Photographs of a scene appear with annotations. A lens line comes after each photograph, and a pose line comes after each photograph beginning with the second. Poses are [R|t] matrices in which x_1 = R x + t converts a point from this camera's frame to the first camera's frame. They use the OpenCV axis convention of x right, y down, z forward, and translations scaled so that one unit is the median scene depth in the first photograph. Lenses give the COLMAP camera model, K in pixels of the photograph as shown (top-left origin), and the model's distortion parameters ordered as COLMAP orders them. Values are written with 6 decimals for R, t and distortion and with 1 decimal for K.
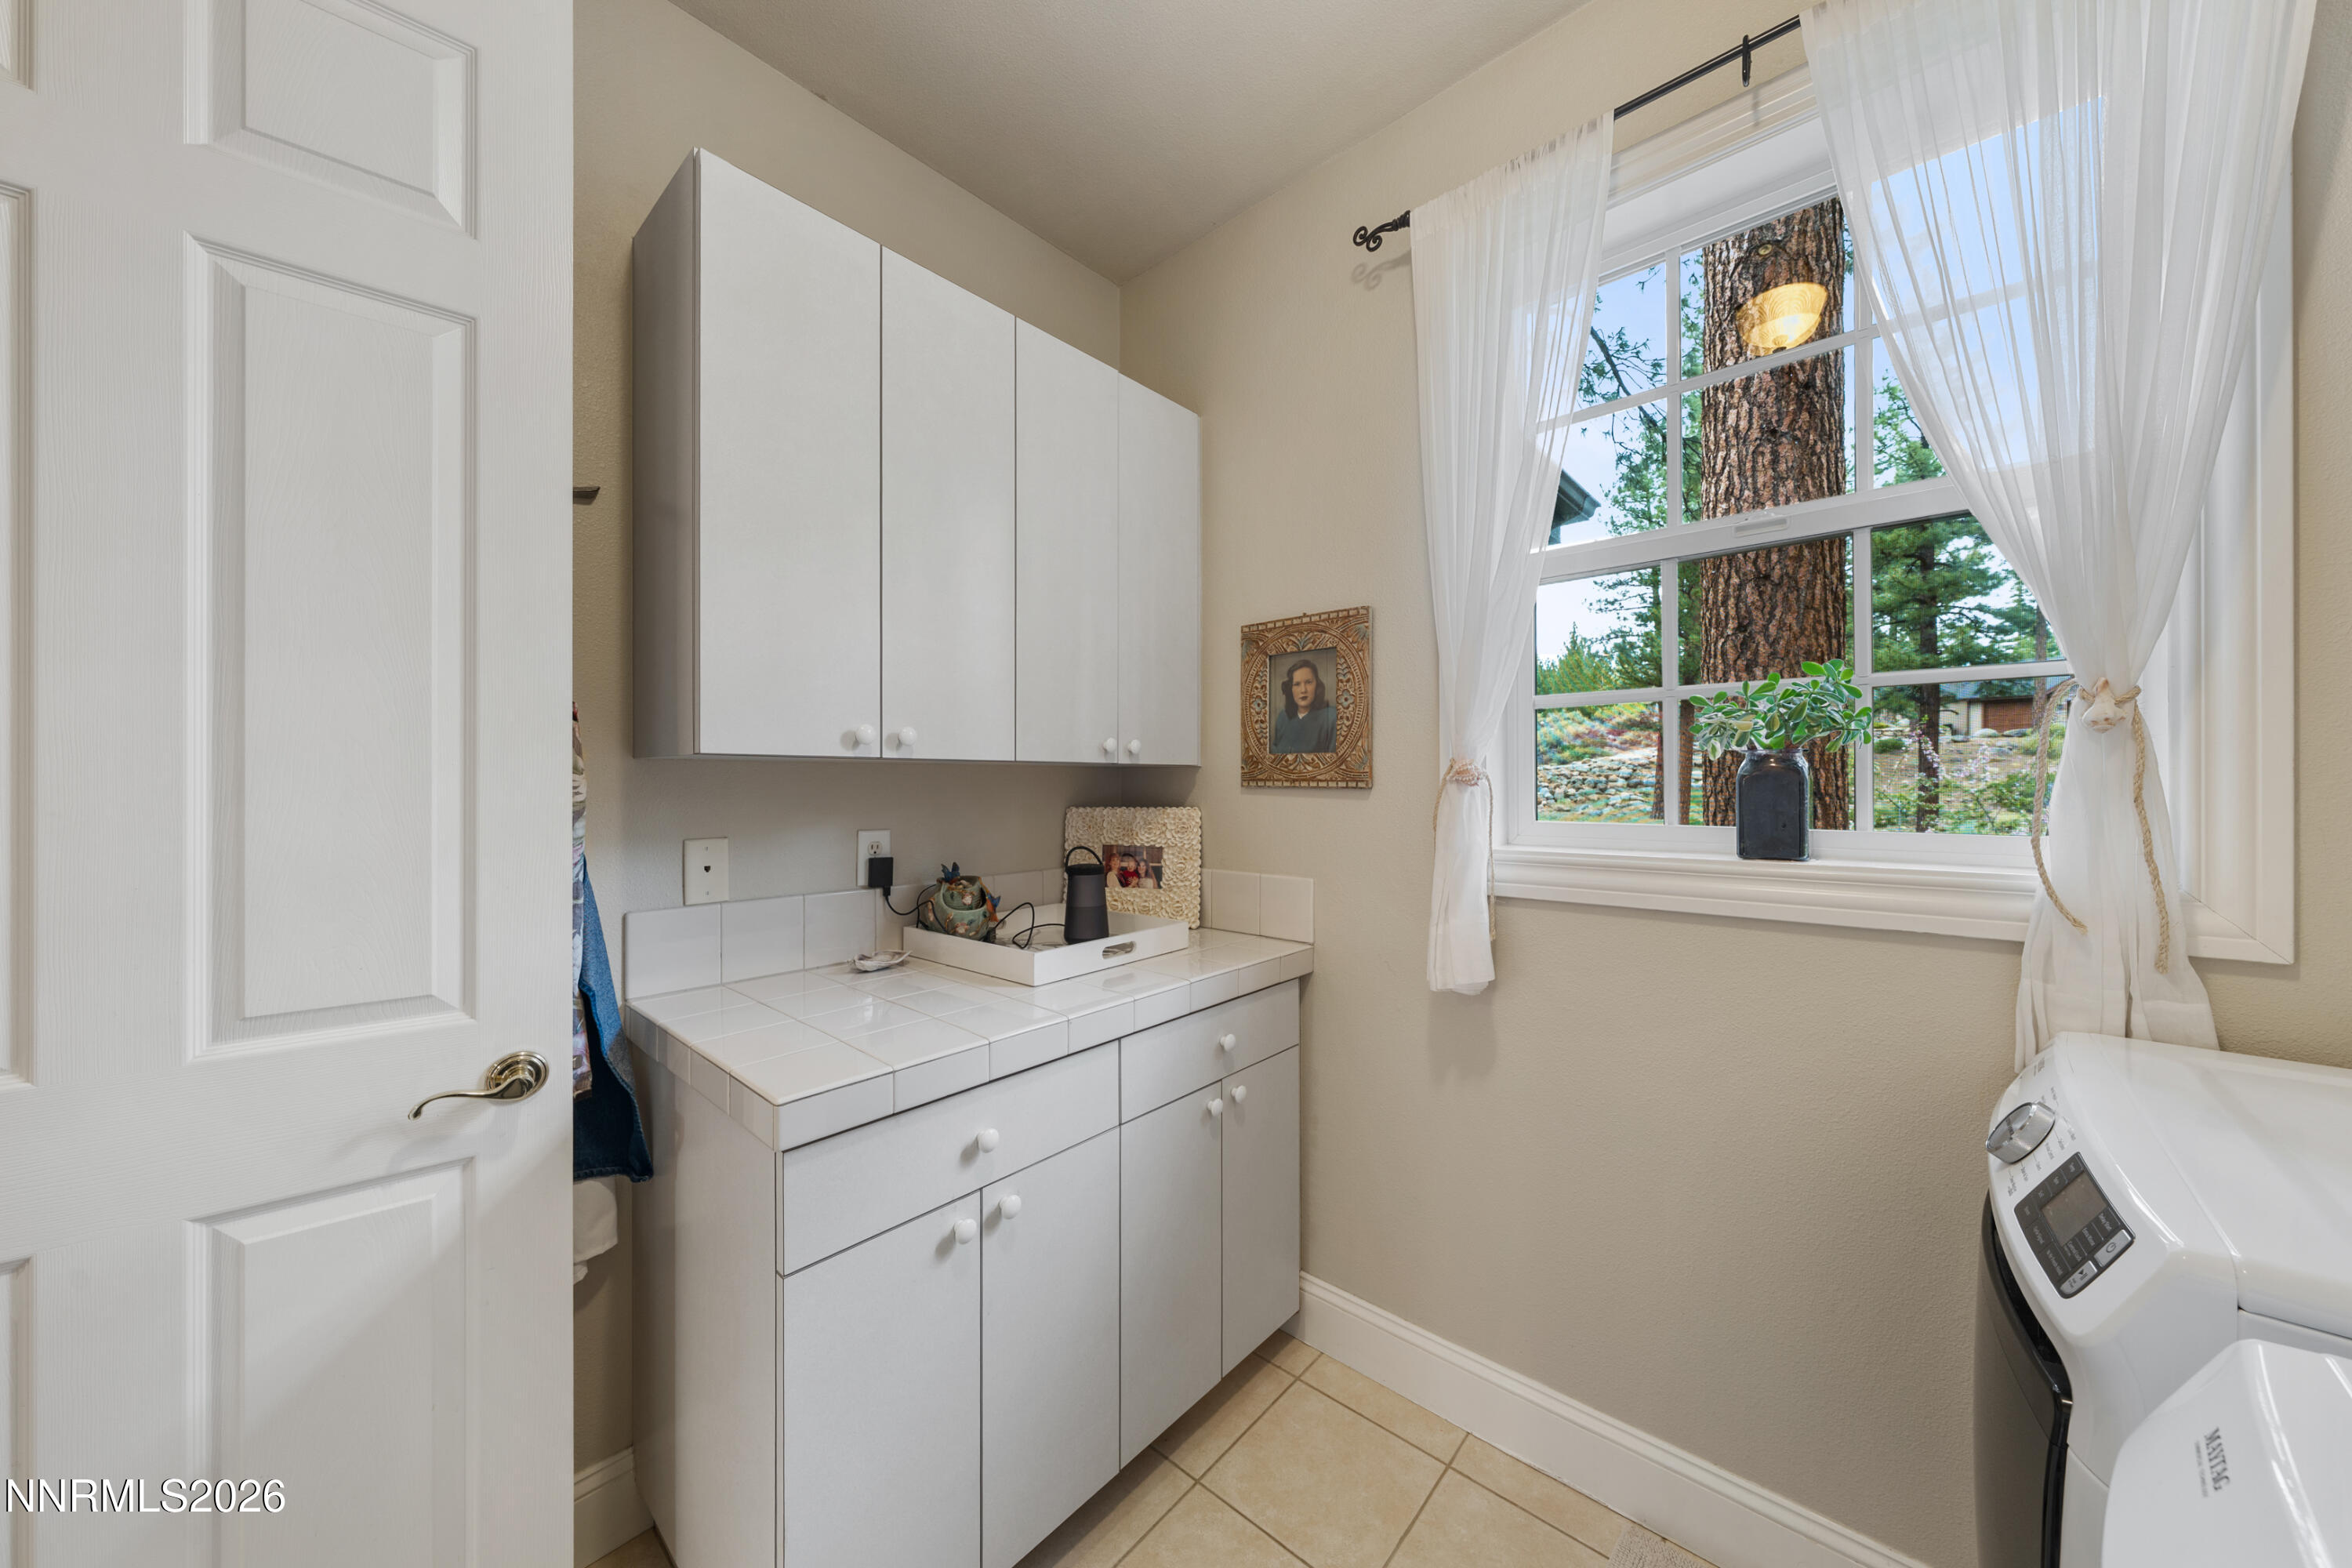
lens RADIAL K [[799.1, 0, 1182.7], [0, 799.1, 783.2], [0, 0, 1]] dist [-0.001135, -0.000060]
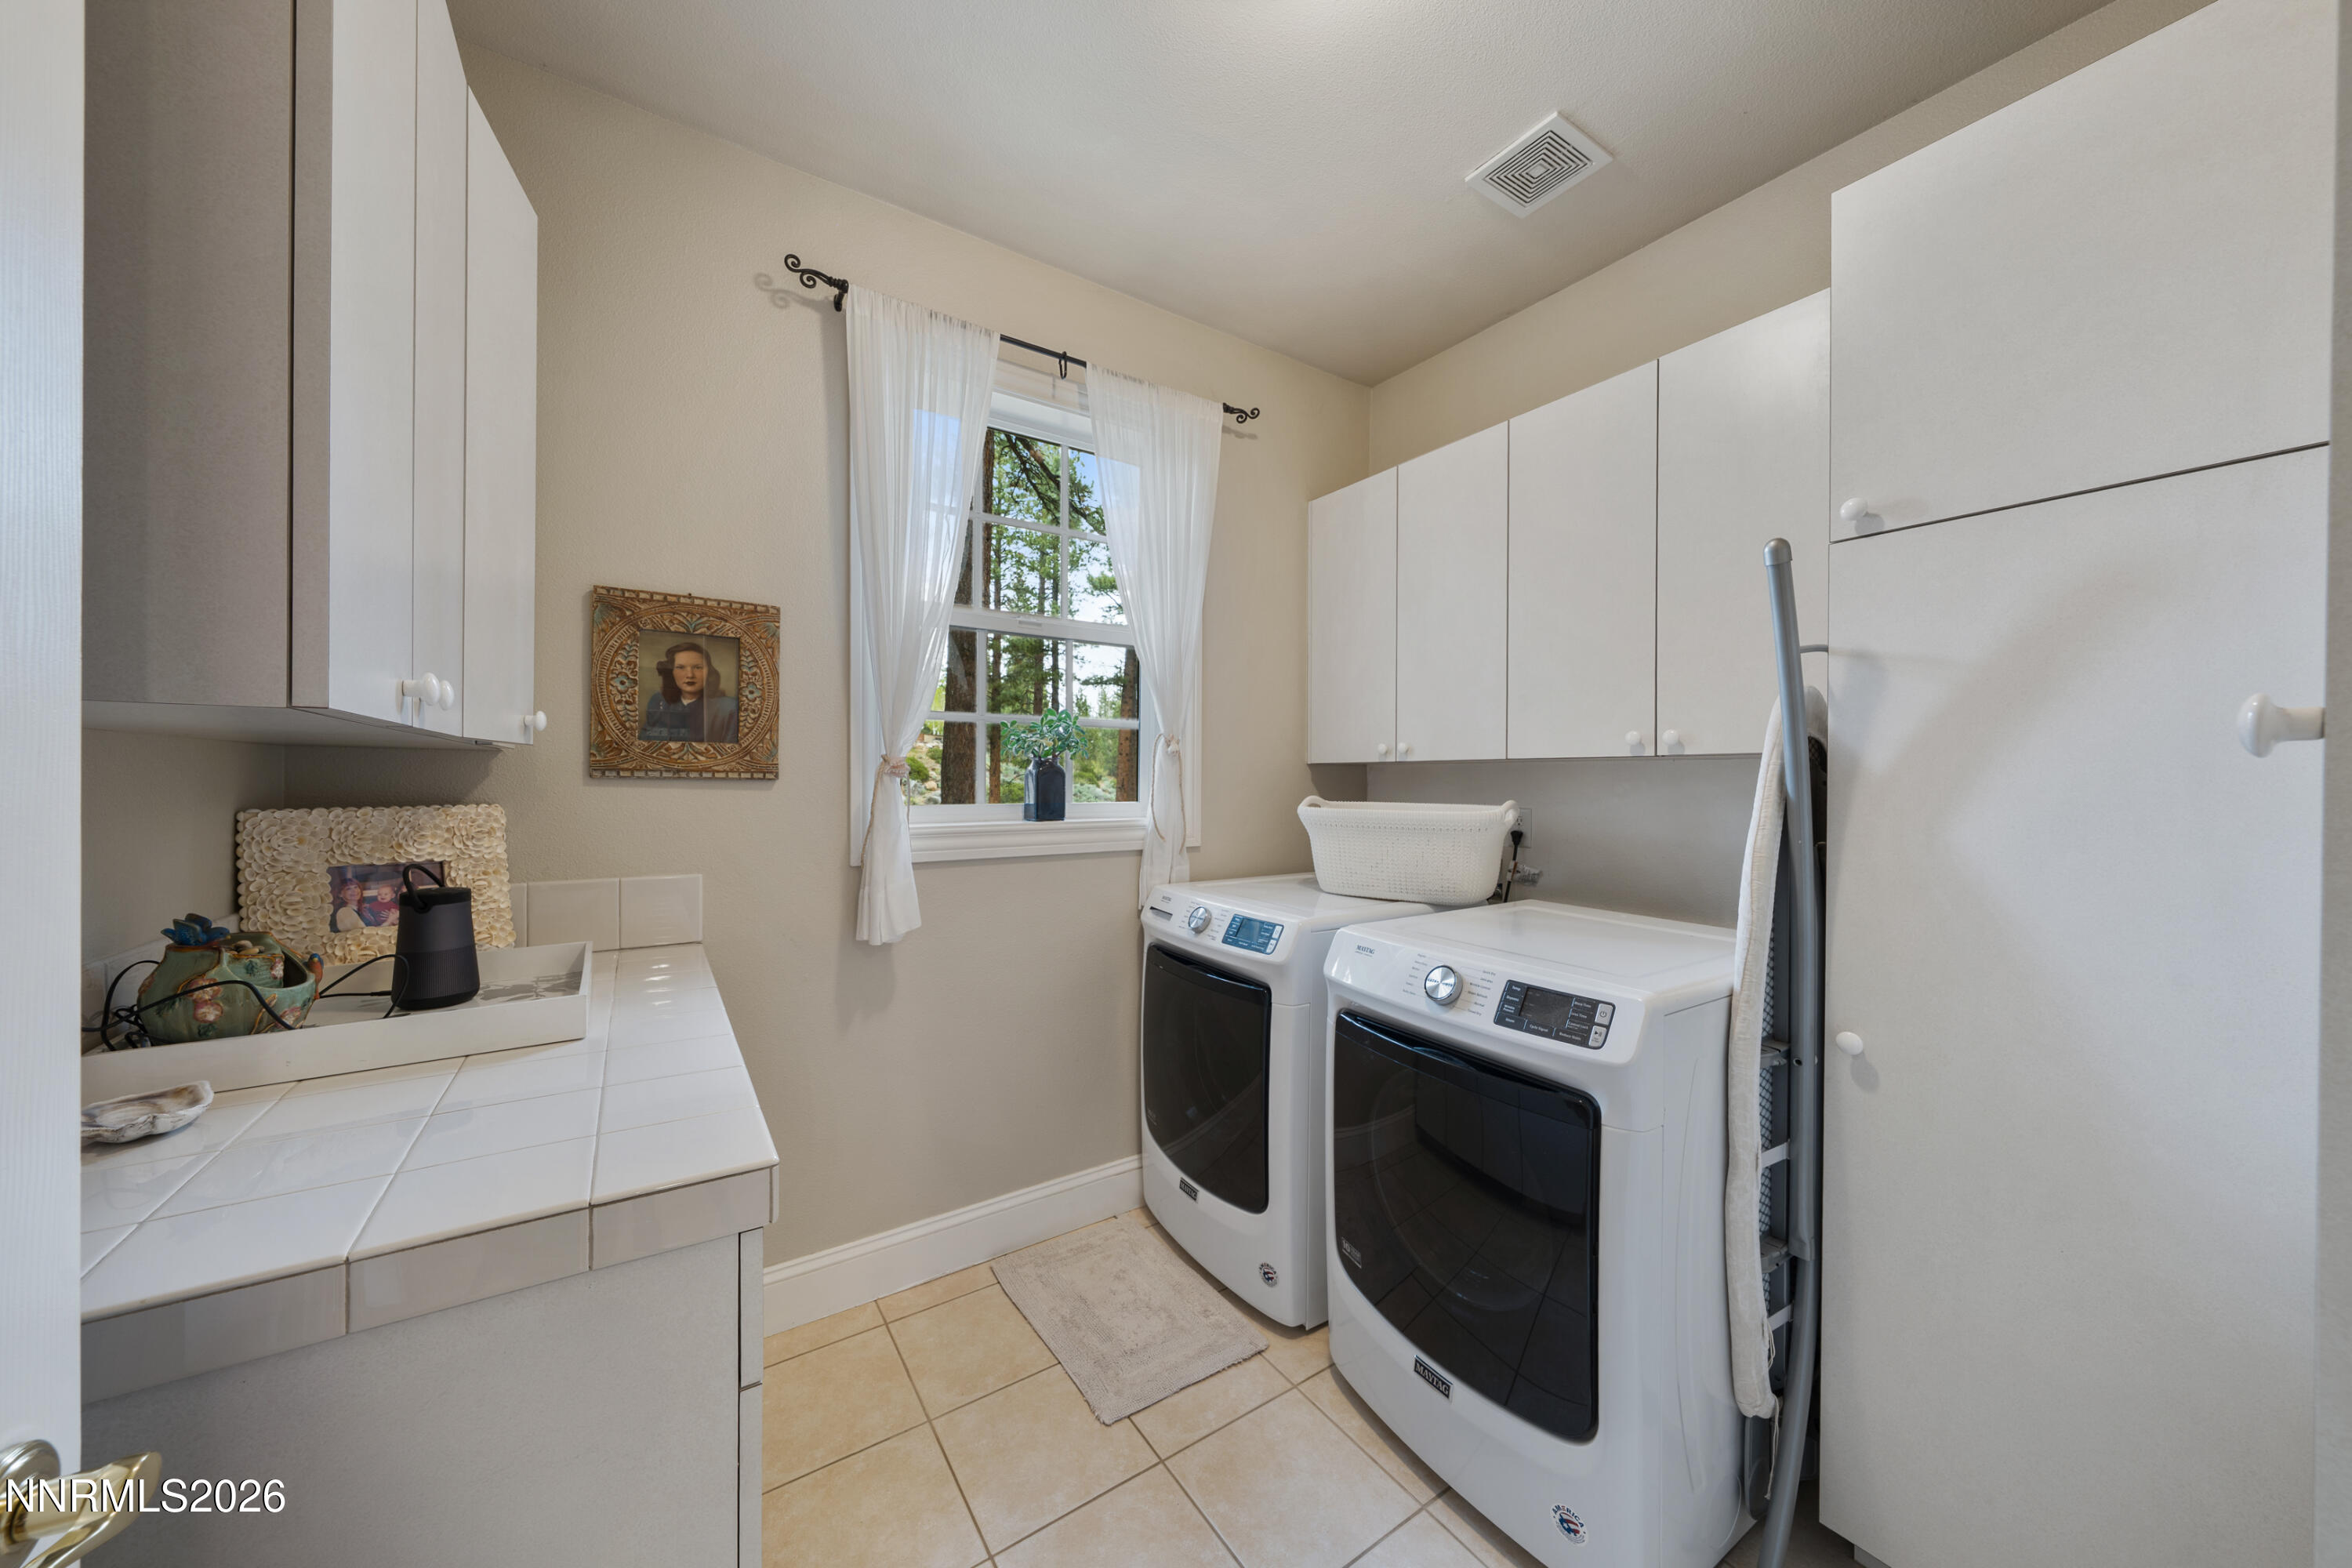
lens RADIAL K [[799.1, 0, 1178.1], [0, 799.1, 781.4], [0, 0, 1]] dist [-0.001135, -0.000060]
pose [[0.250407, -0.000865, 0.968140, -0.631702], [-0.007260, 0.999970, 0.002771, 0.002206], [-0.968113, -0.007723, 0.250393, 0.211004]]
